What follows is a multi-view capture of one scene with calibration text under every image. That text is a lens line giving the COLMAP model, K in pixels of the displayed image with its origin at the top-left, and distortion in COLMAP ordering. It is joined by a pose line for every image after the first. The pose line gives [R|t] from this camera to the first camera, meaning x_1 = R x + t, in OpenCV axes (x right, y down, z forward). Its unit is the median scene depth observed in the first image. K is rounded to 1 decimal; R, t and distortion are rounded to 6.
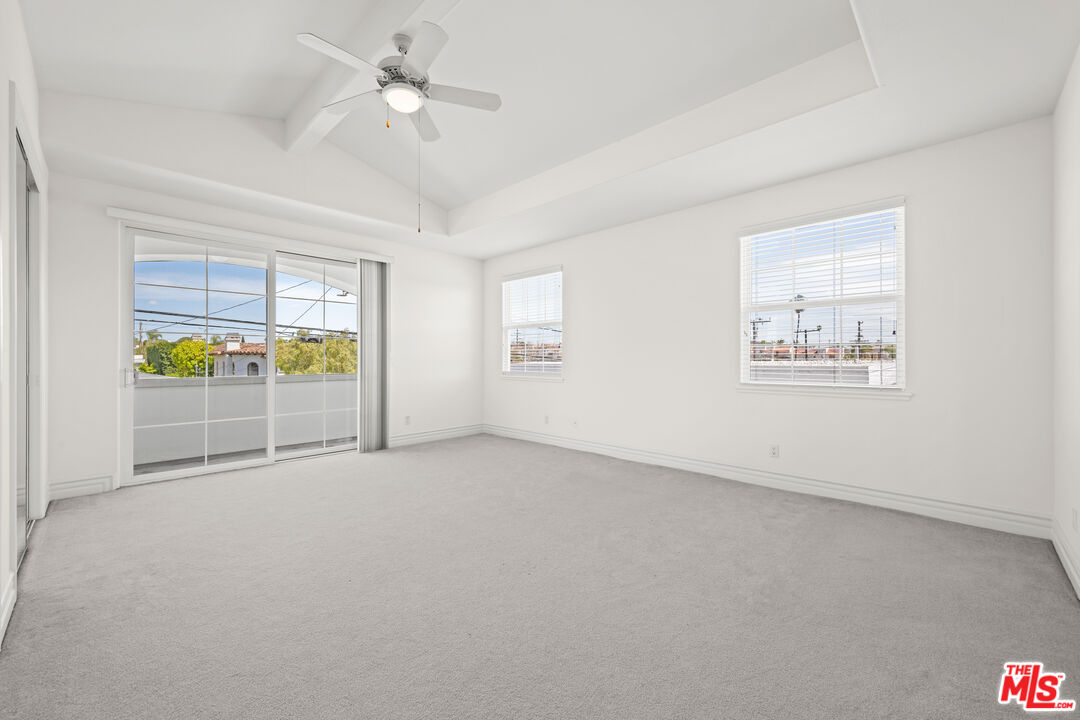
lens RADIAL K [[430.3, 0, 543.5], [0, 430.3, 354.6], [0, 0, 1]] dist [0.003132, 0.000661]
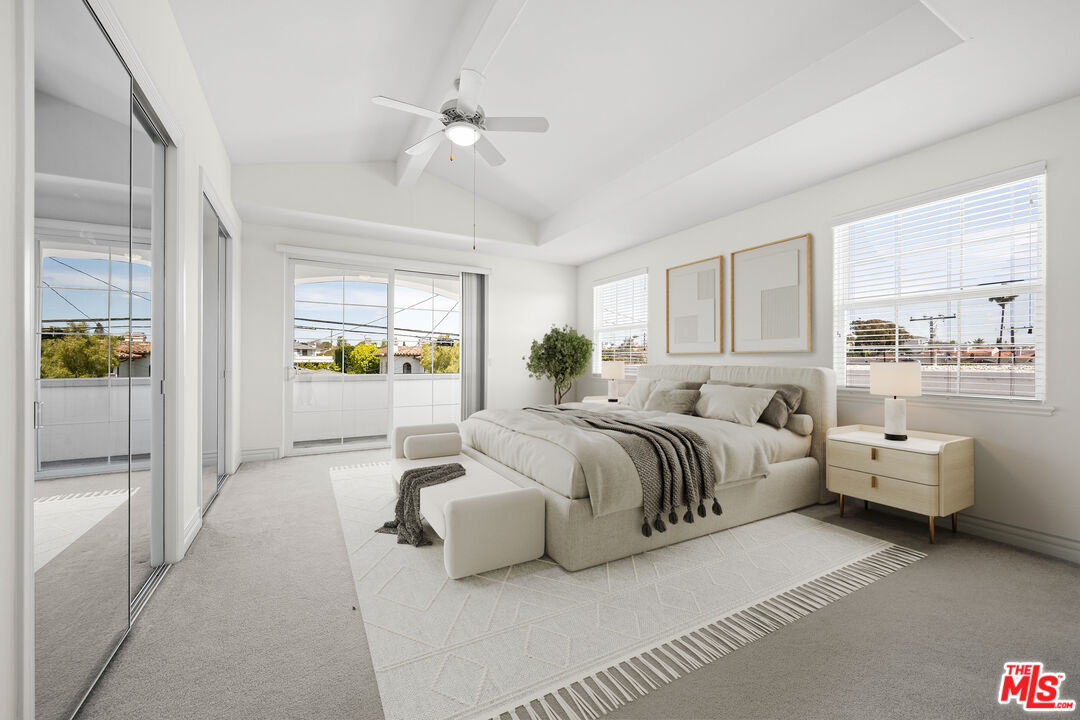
lens RADIAL K [[430.3, 0, 557.4], [0, 430.3, 357.7], [0, 0, 1]] dist [0.003132, 0.000661]
pose [[0.960038, 0.003334, -0.279851, 0.161128], [-0.002571, 0.999992, 0.003094, -0.001431], [0.279859, -0.002251, 0.960038, -0.022713]]
